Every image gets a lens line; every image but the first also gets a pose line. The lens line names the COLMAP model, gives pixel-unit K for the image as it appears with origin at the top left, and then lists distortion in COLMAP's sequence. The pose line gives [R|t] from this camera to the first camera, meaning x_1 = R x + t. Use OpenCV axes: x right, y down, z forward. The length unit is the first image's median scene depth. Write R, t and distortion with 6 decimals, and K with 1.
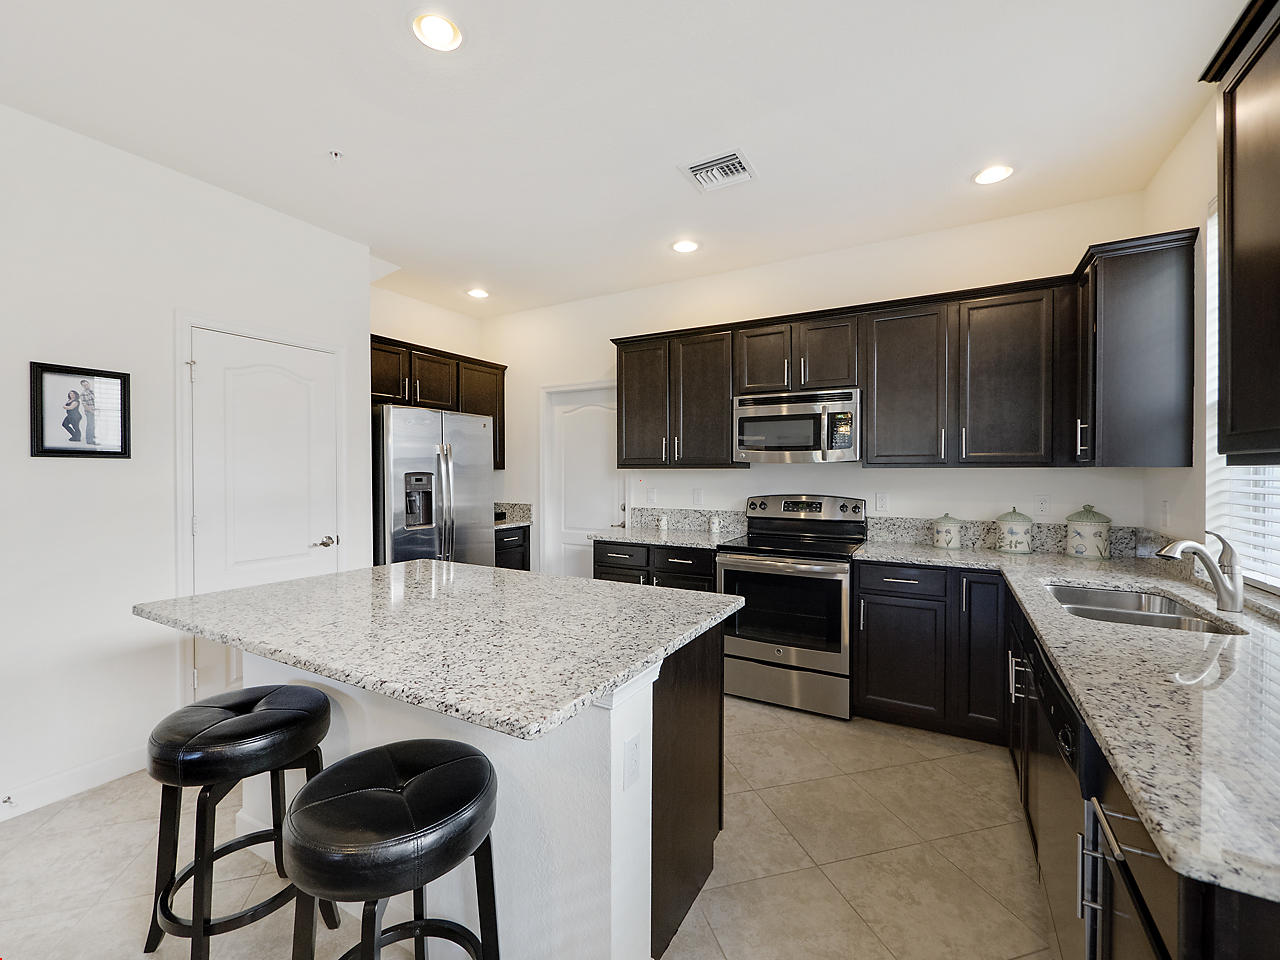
lens RADIAL K [[535.2, 0, 639.2], [0, 535.2, 485.5], [0, 0, 1]] dist [-0.013753, 0.000123]
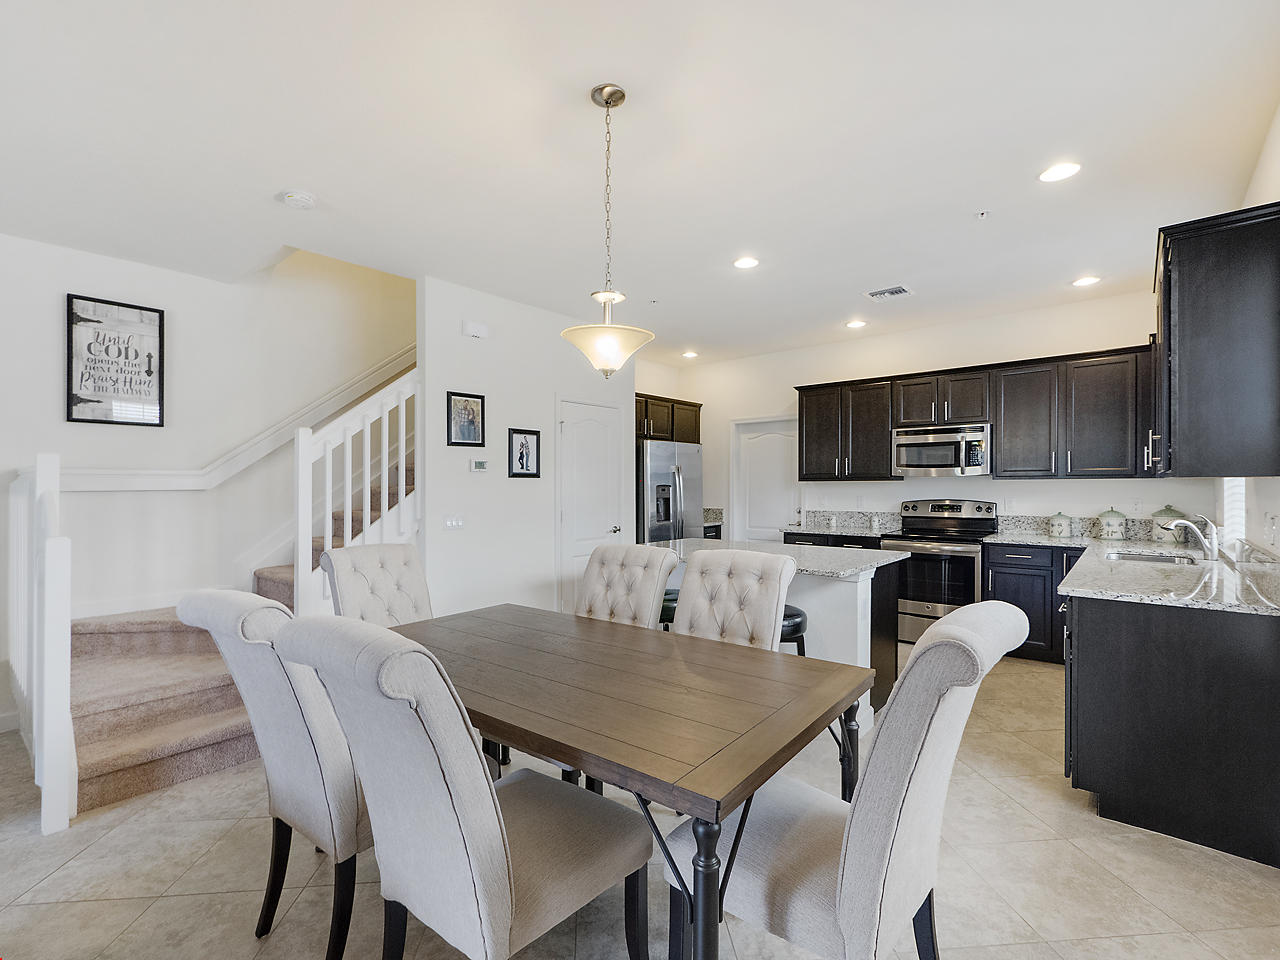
lens RADIAL K [[604.2, 0, 628.2], [0, 604.2, 496.2], [0, 0, 1]] dist [0.008634, 0.000797]
pose [[0.981506, -0.002412, -0.191416, -0.197140], [0.001373, 0.999984, -0.005561, 0.016349], [0.191426, 0.005195, 0.981493, -0.680152]]
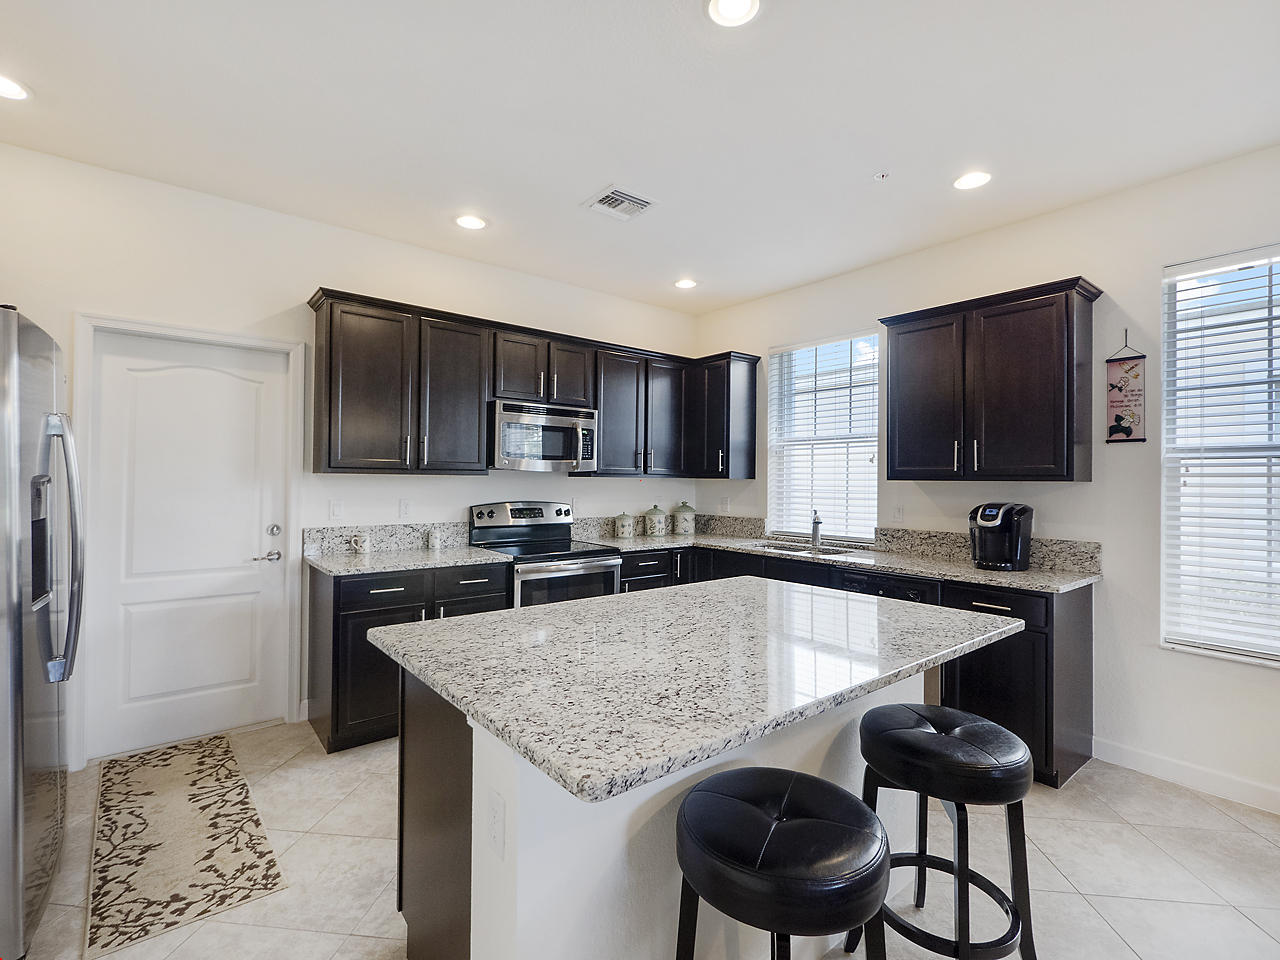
lens RADIAL K [[604.2, 0, 636.8], [0, 604.2, 473.5], [0, 0, 1]] dist [0.008634, 0.000797]
pose [[0.348023, 0.017075, 0.937330, -0.737286], [0.016050, 0.999579, -0.024168, -0.005433], [-0.937348, 0.023455, 0.347603, 0.395241]]
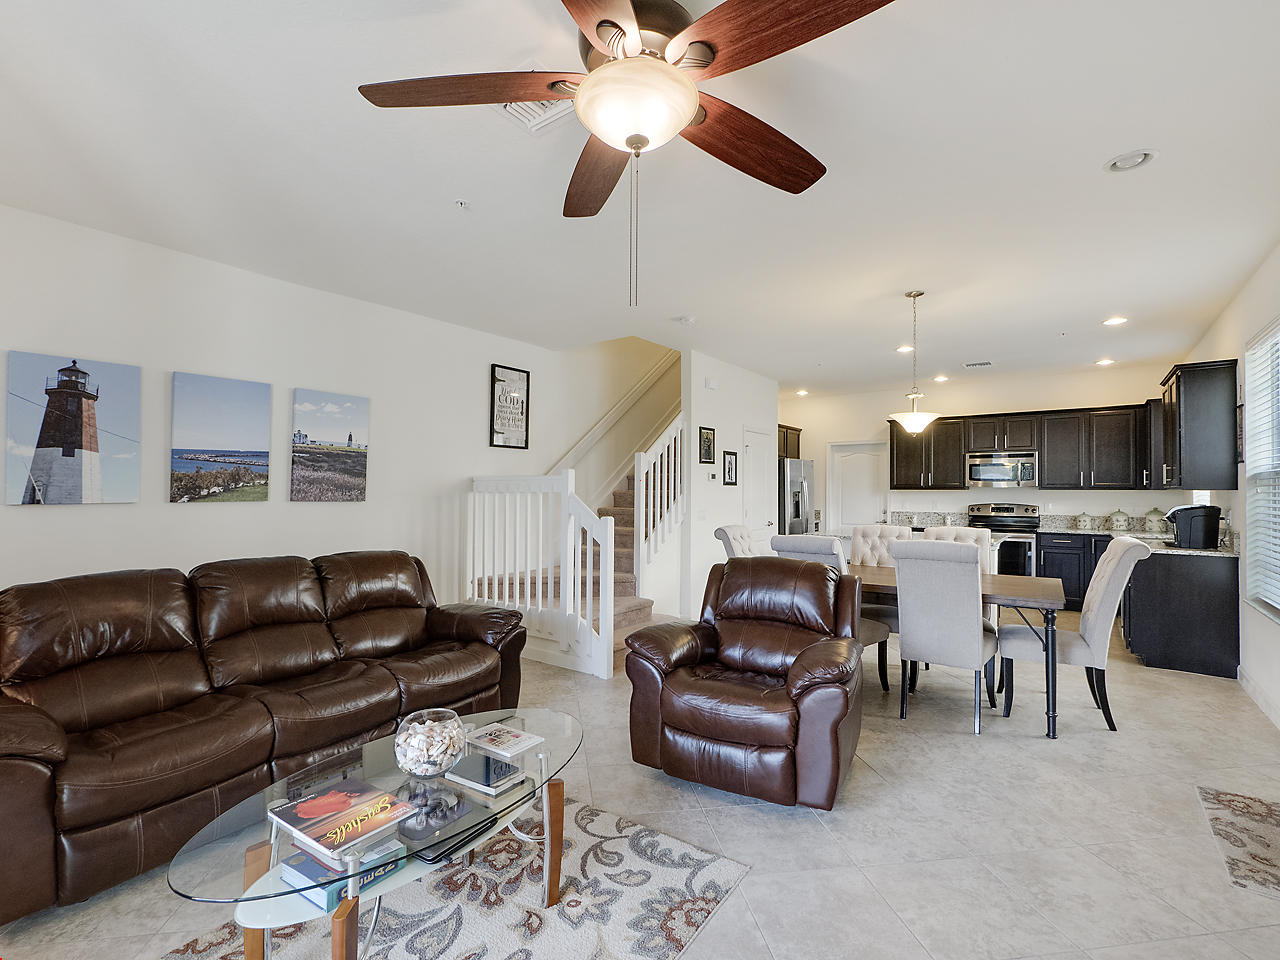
lens RADIAL K [[604.2, 0, 641.5], [0, 604.2, 489.9], [0, 0, 1]] dist [0.008634, 0.000797]
pose [[0.992760, 0.002966, -0.120081, -0.740463], [-0.006394, 0.999583, -0.028175, 0.038214], [0.119947, 0.028739, 0.992364, -1.356839]]
